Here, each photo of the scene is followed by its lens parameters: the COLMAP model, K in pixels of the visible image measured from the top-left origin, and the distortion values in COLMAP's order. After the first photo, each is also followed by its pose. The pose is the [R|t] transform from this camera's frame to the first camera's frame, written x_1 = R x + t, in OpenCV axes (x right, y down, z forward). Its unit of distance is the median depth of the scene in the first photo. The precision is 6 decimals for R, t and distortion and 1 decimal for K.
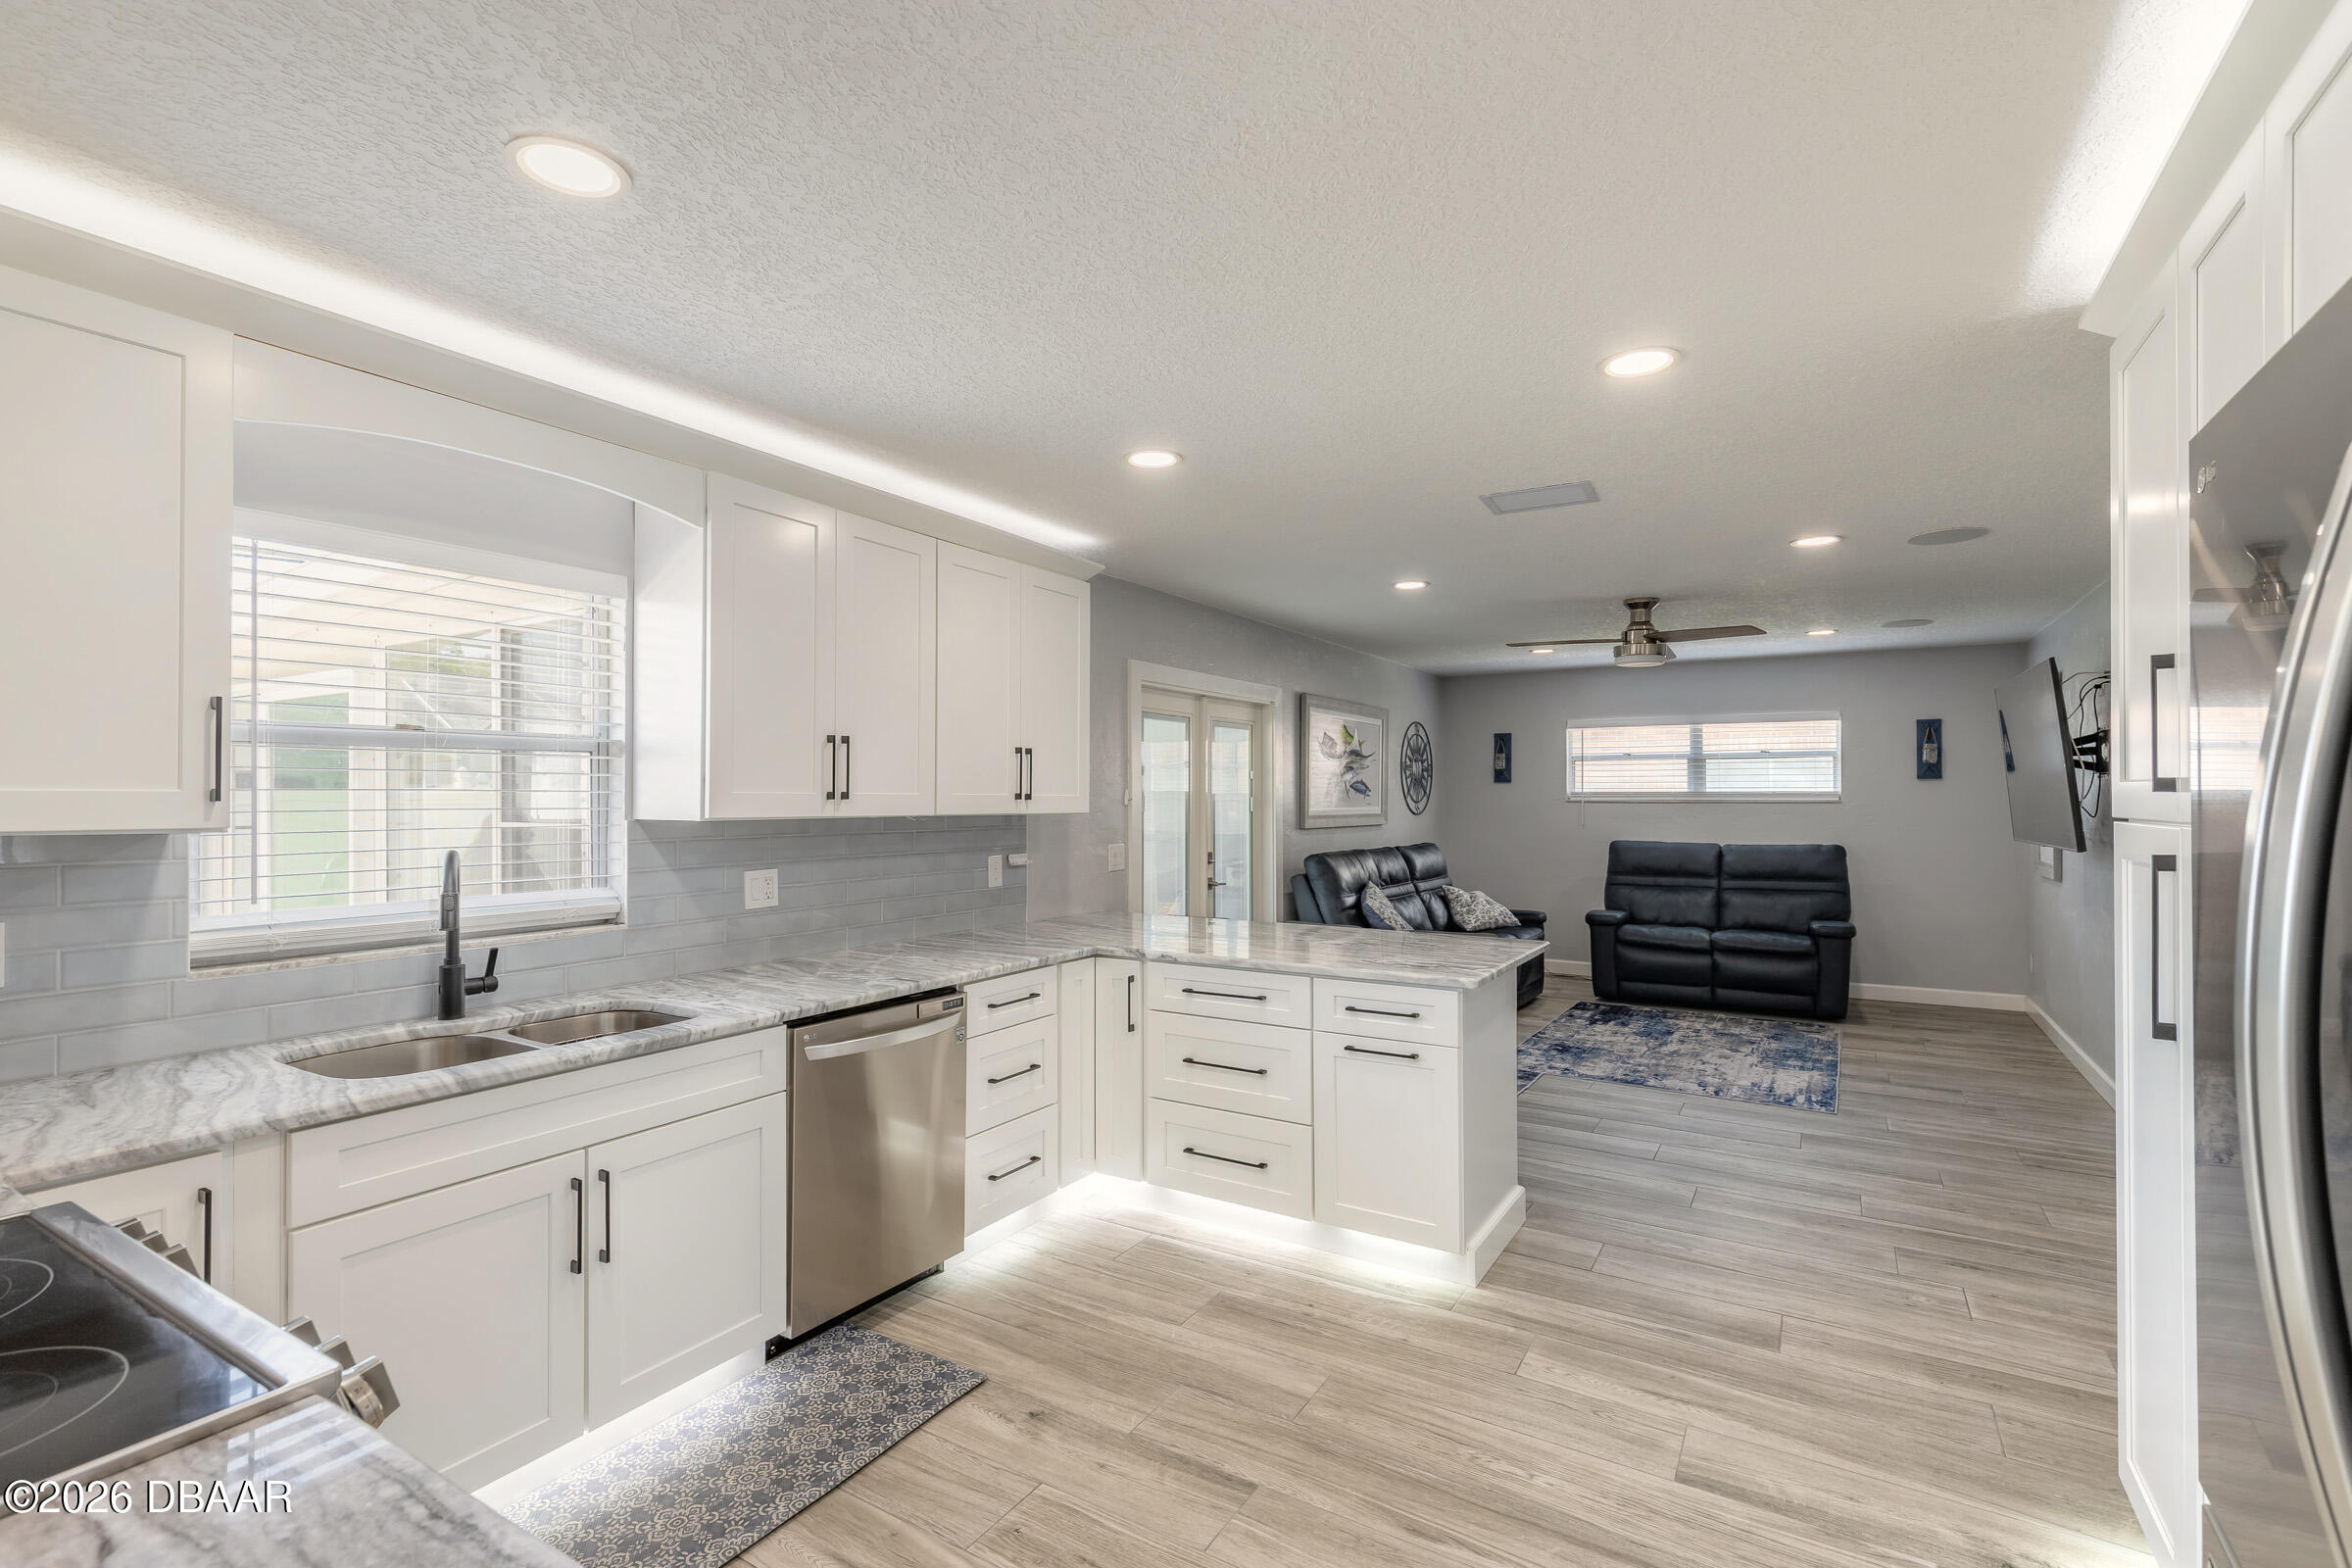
lens RADIAL K [[1059.4, 0, 1166.3], [0, 1059.4, 791.1], [0, 0, 1]] dist [0.000278, 0.000248]
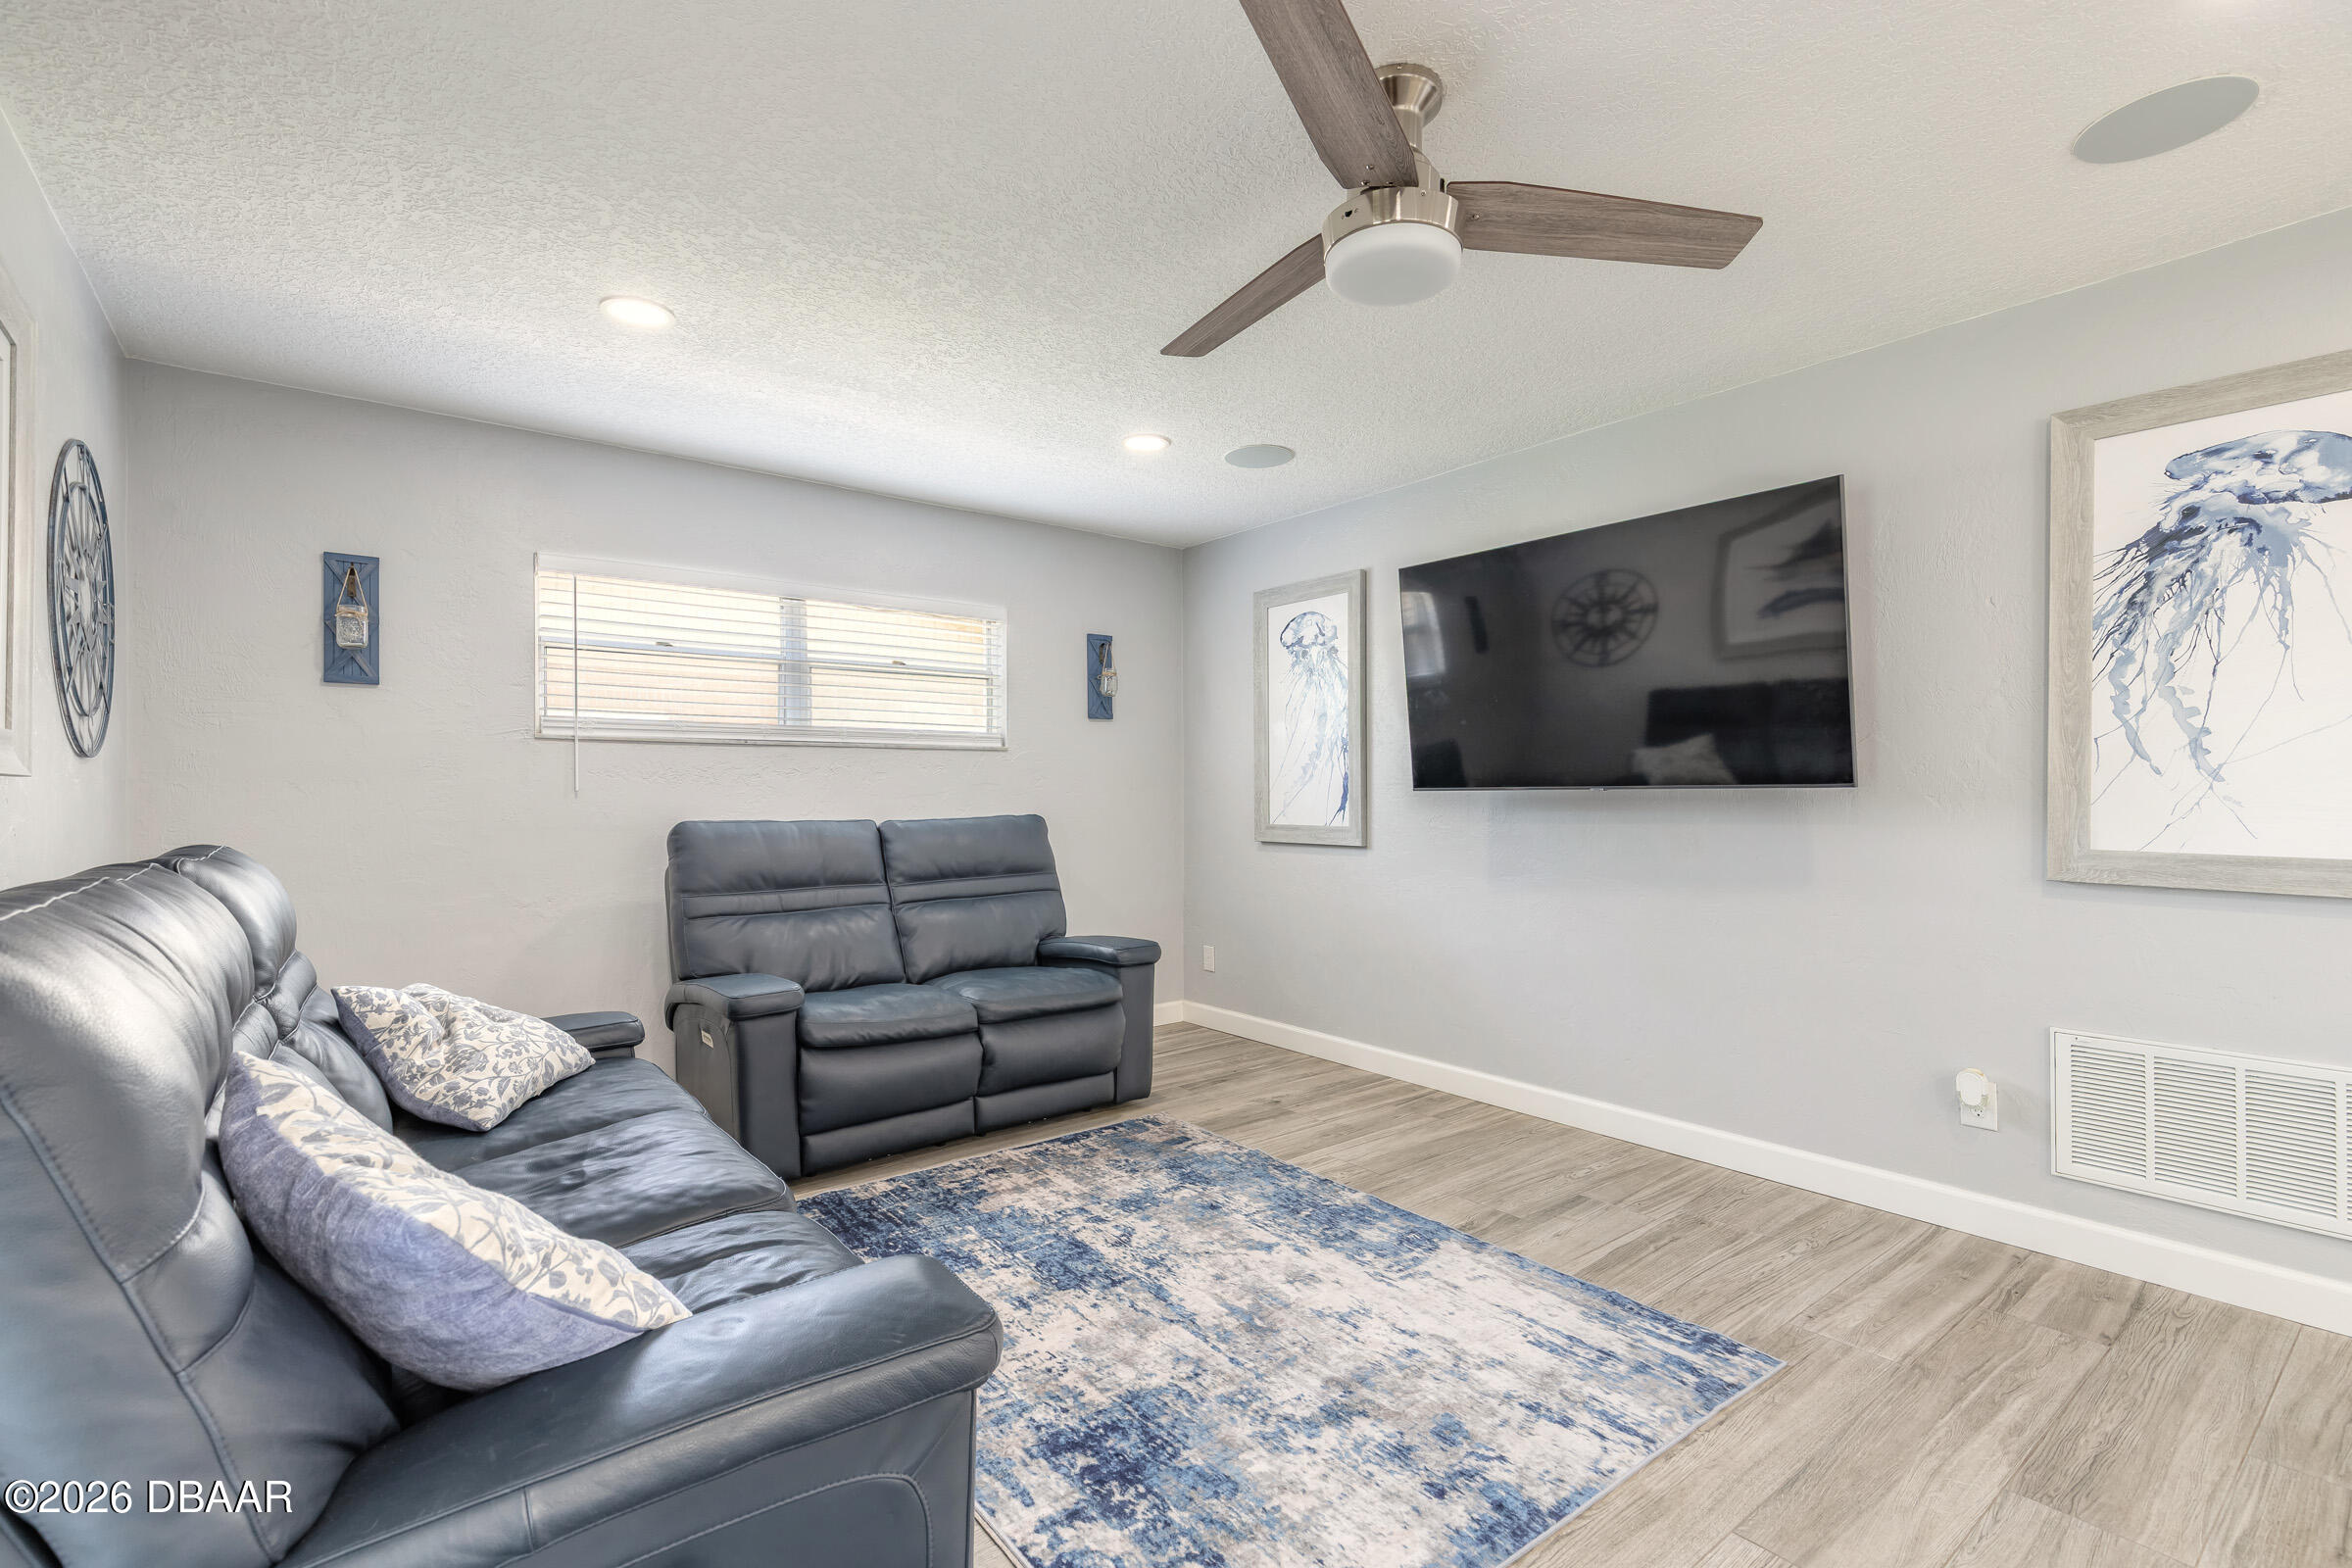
lens RADIAL K [[1059.4, 0, 1166.3], [0, 1059.4, 791.1], [0, 0, 1]] dist [0.000278, 0.000248]
pose [[0.343038, 0.002309, 0.939319, 0.071088], [-0.001949, 0.999997, -0.001746, 0.037838], [-0.939320, -0.001231, 0.343041, 0.715211]]
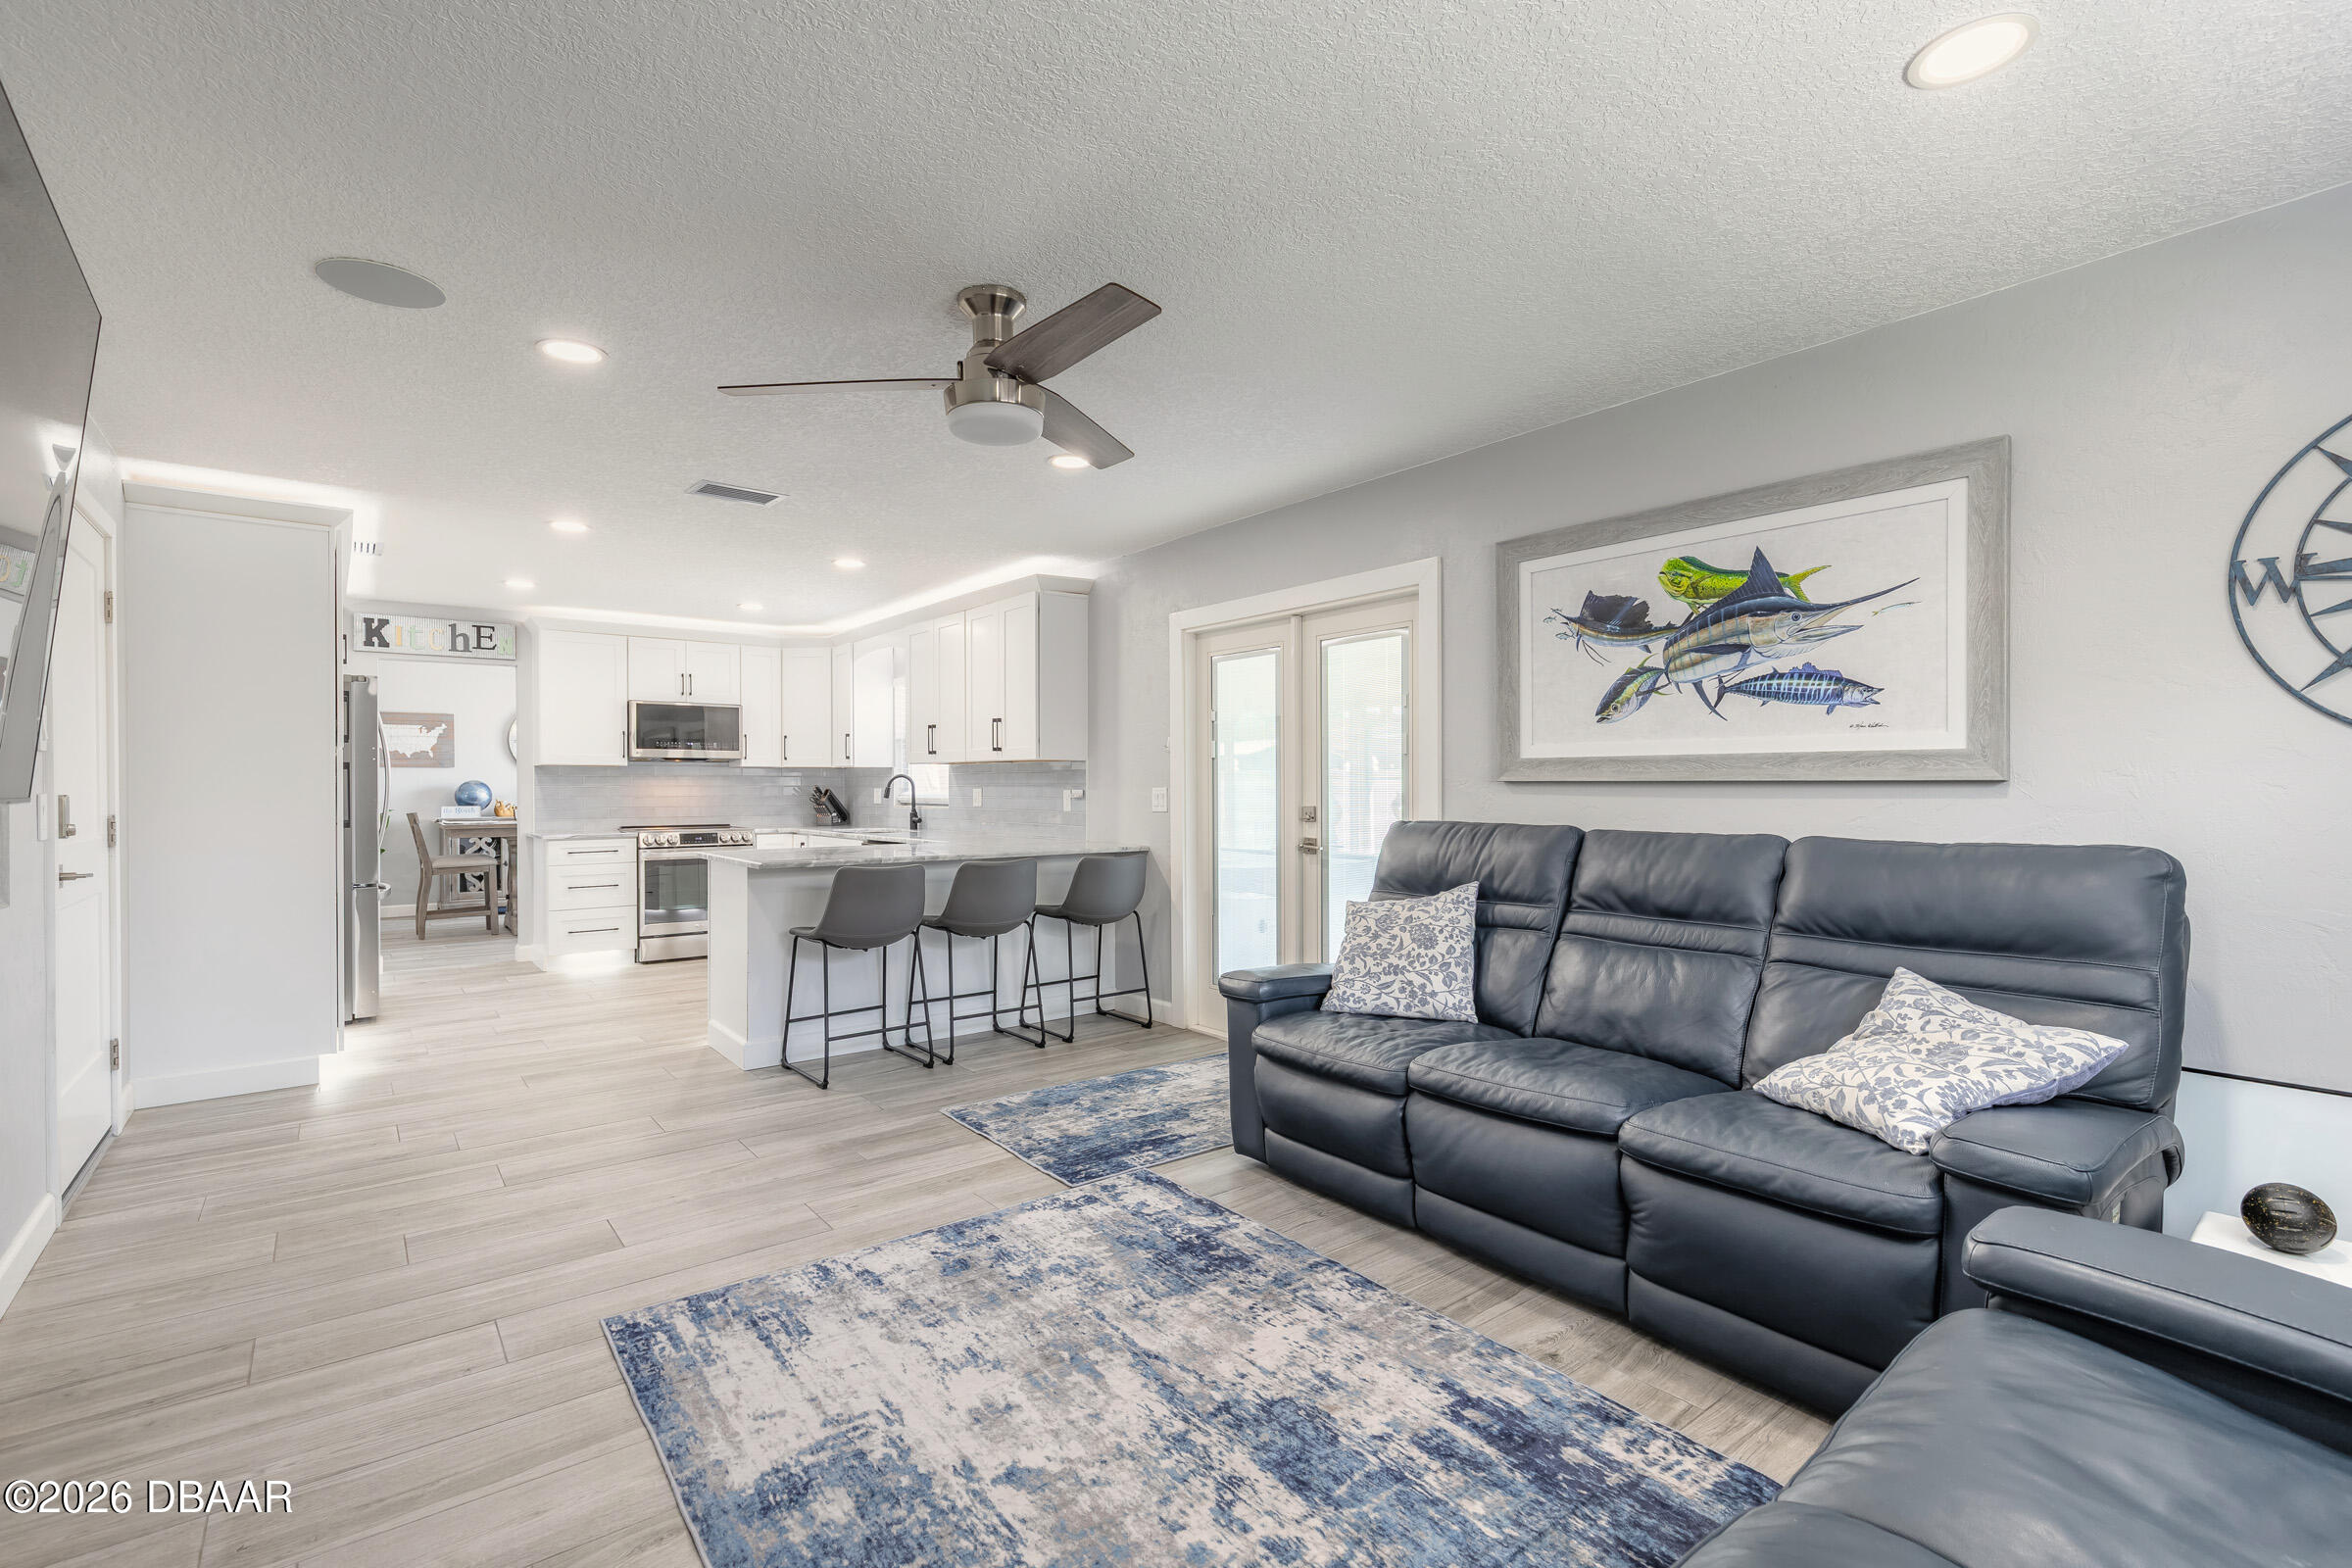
lens RADIAL K [[1059.4, 0, 1166.3], [0, 1059.4, 791.1], [0, 0, 1]] dist [0.000278, 0.000248]
pose [[-0.340502, 0.006054, -0.940224, 0.662499], [0.008346, 0.999959, 0.003417, 0.034085], [0.940207, -0.006684, -0.340539, 0.932649]]
